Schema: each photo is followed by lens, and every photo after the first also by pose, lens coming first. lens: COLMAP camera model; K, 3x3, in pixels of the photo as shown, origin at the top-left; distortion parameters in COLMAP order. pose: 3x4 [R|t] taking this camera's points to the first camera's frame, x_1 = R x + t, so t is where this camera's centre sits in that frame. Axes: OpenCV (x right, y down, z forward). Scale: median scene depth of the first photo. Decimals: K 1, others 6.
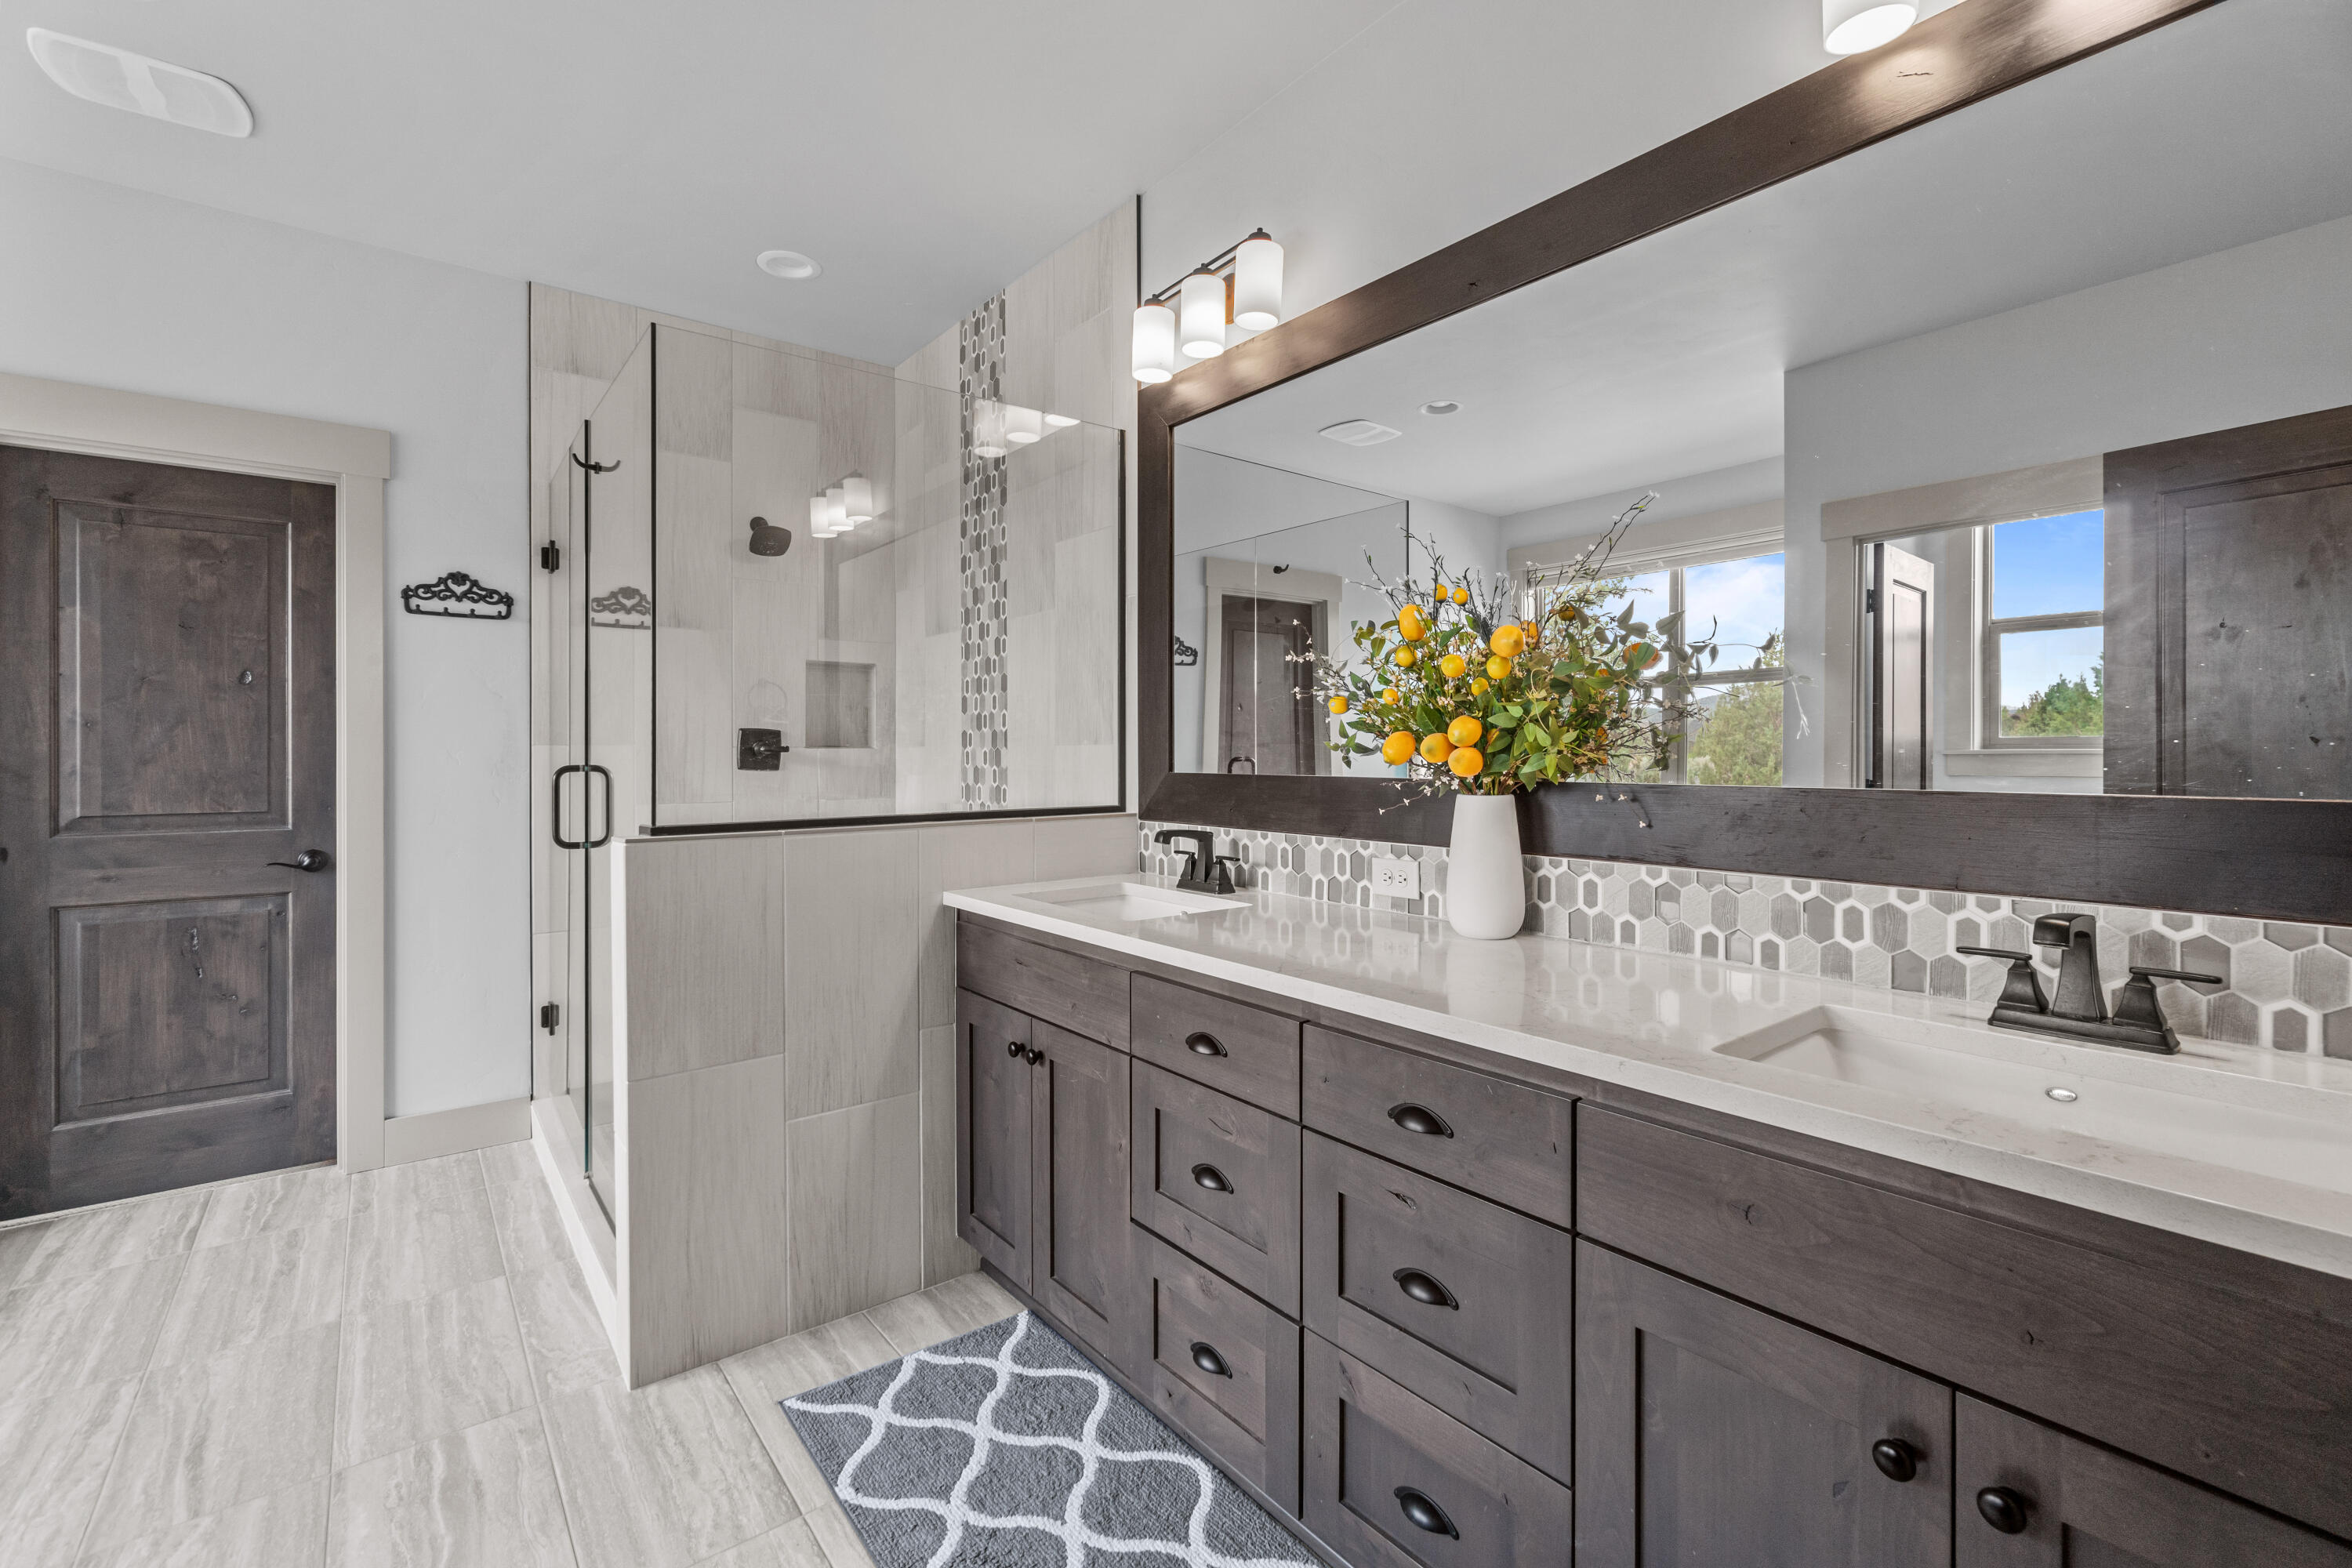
lens RADIAL K [[1016.6, 0, 1176.2], [0, 1016.6, 754.6], [0, 0, 1]] dist [-0.000017, -0.000106]
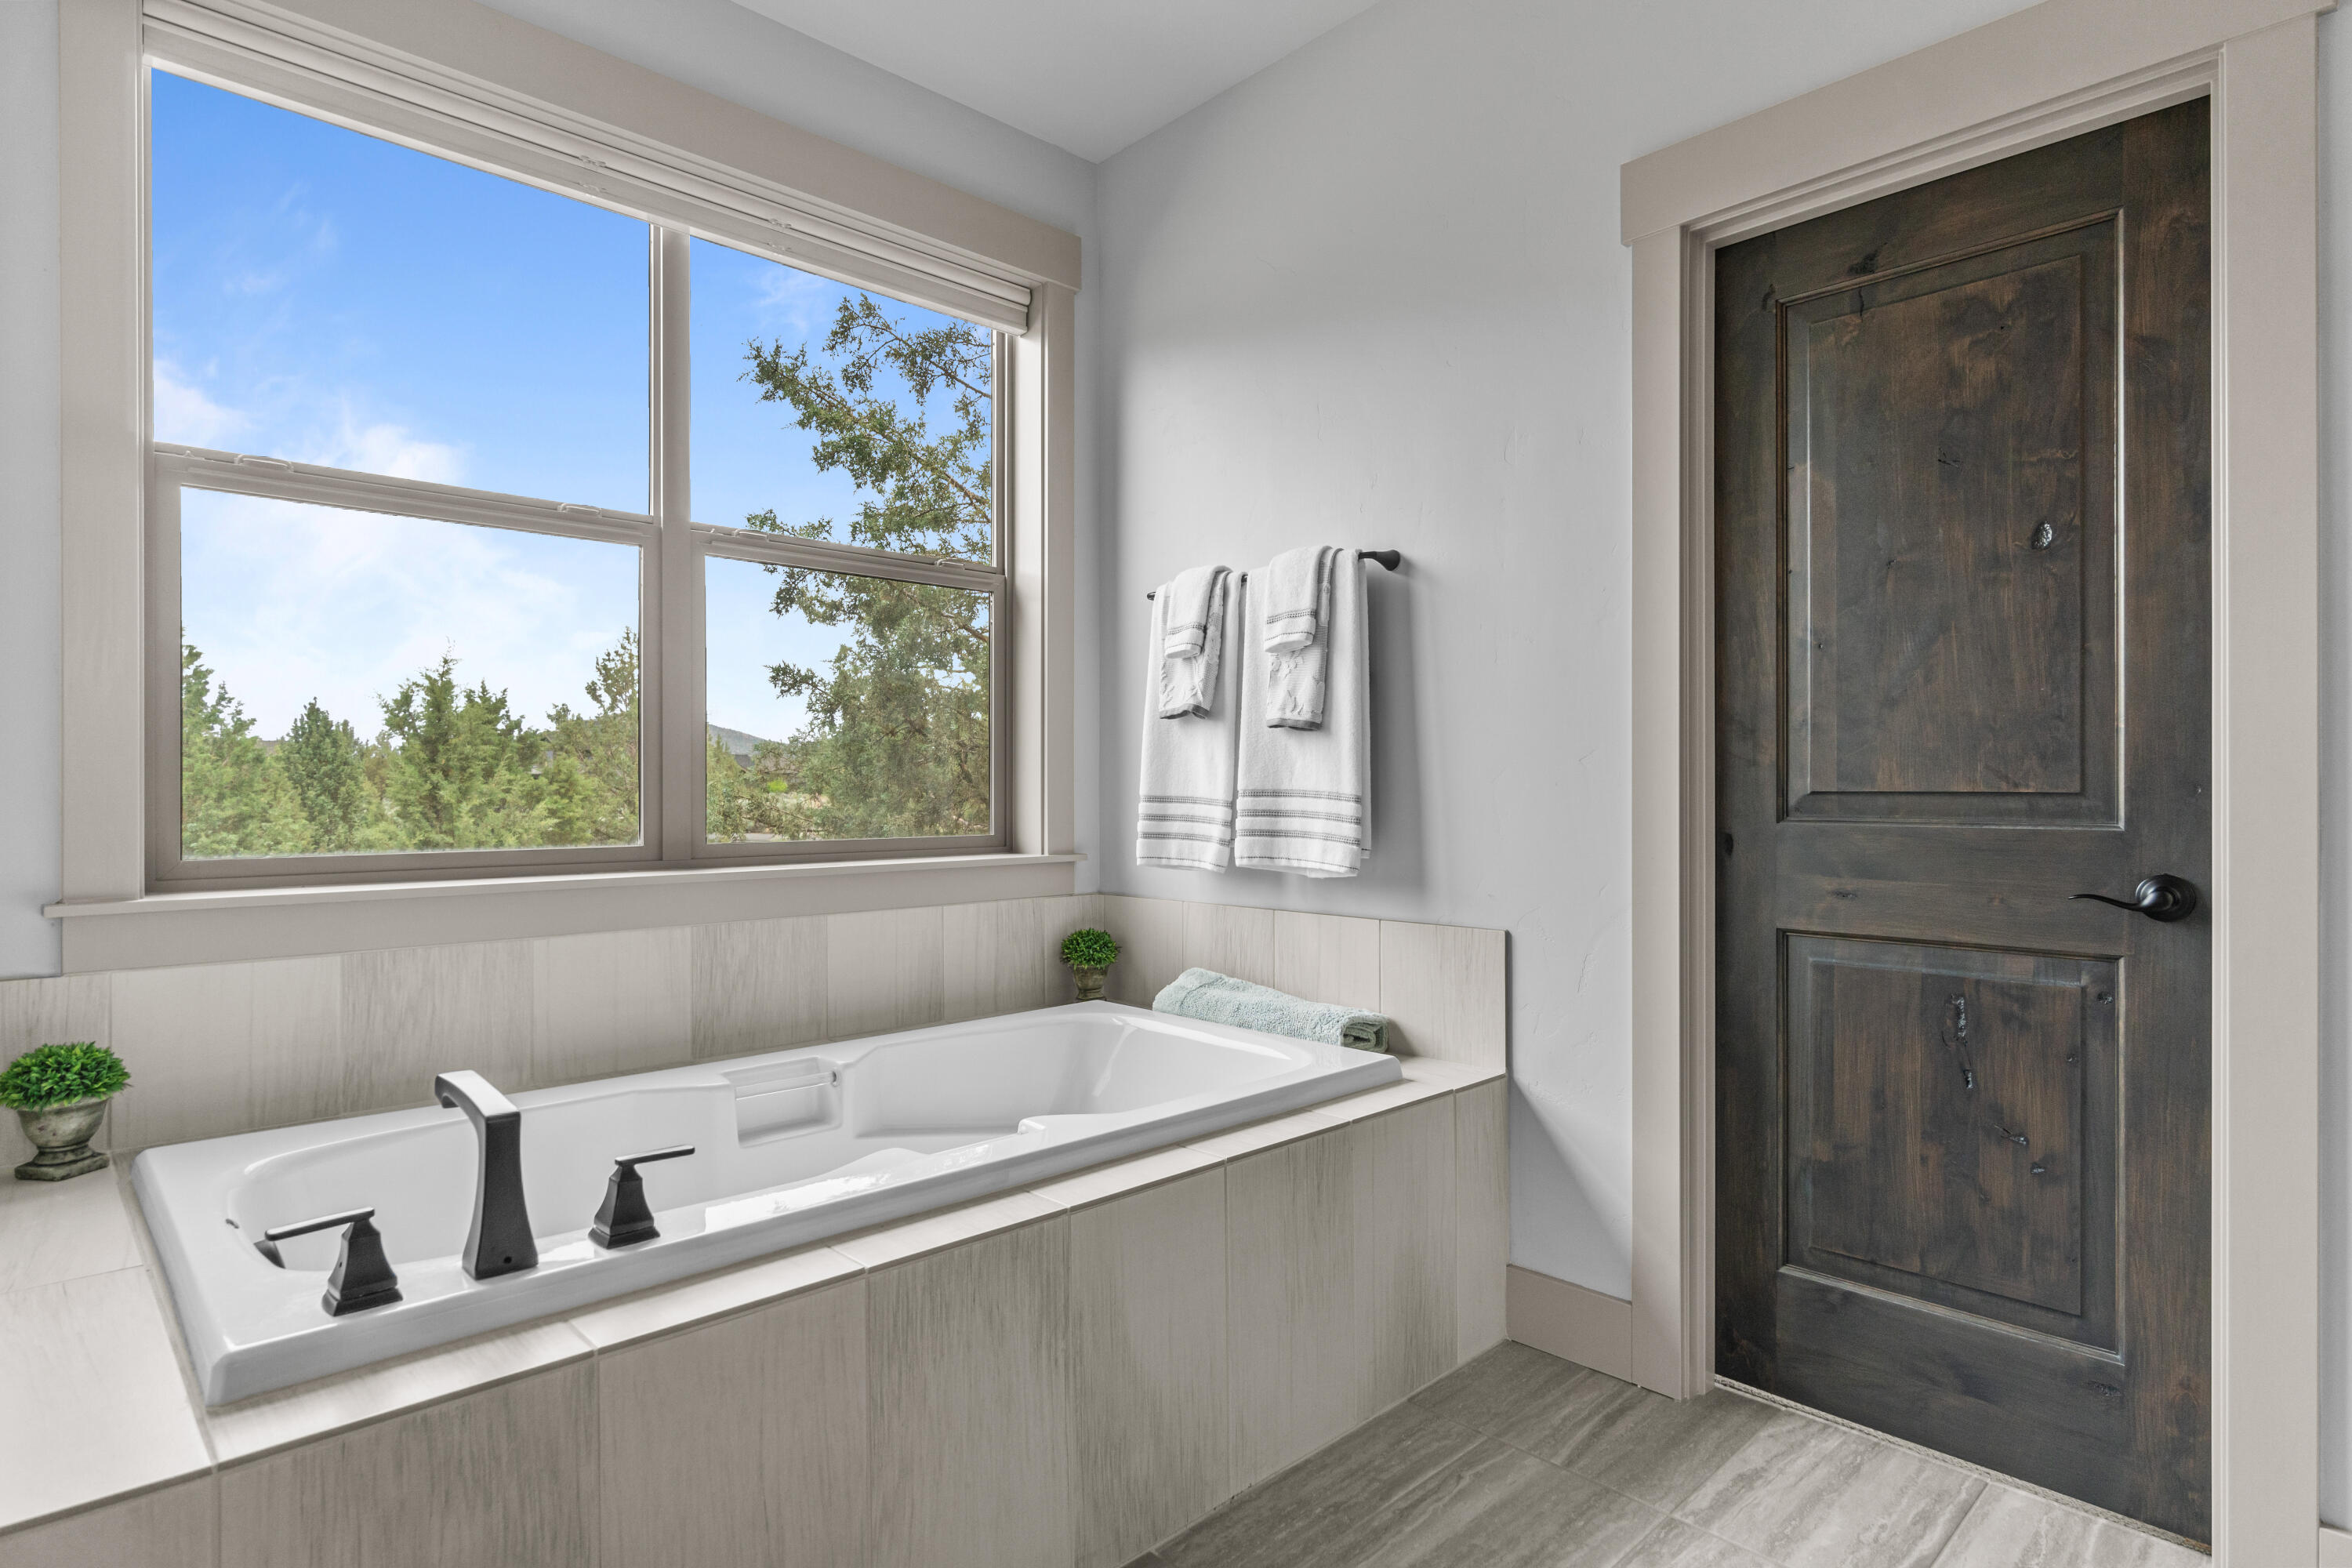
lens RADIAL K [[1232.4, 0, 1176.0], [0, 1232.4, 784.0], [0, 0, 1]] dist [-0.002249, -0.000128]
pose [[0.095107, -0.000994, -0.995467, -0.335088], [-0.002560, 0.999996, -0.001243, 0.055674], [0.995464, 0.002667, 0.095104, 0.508759]]
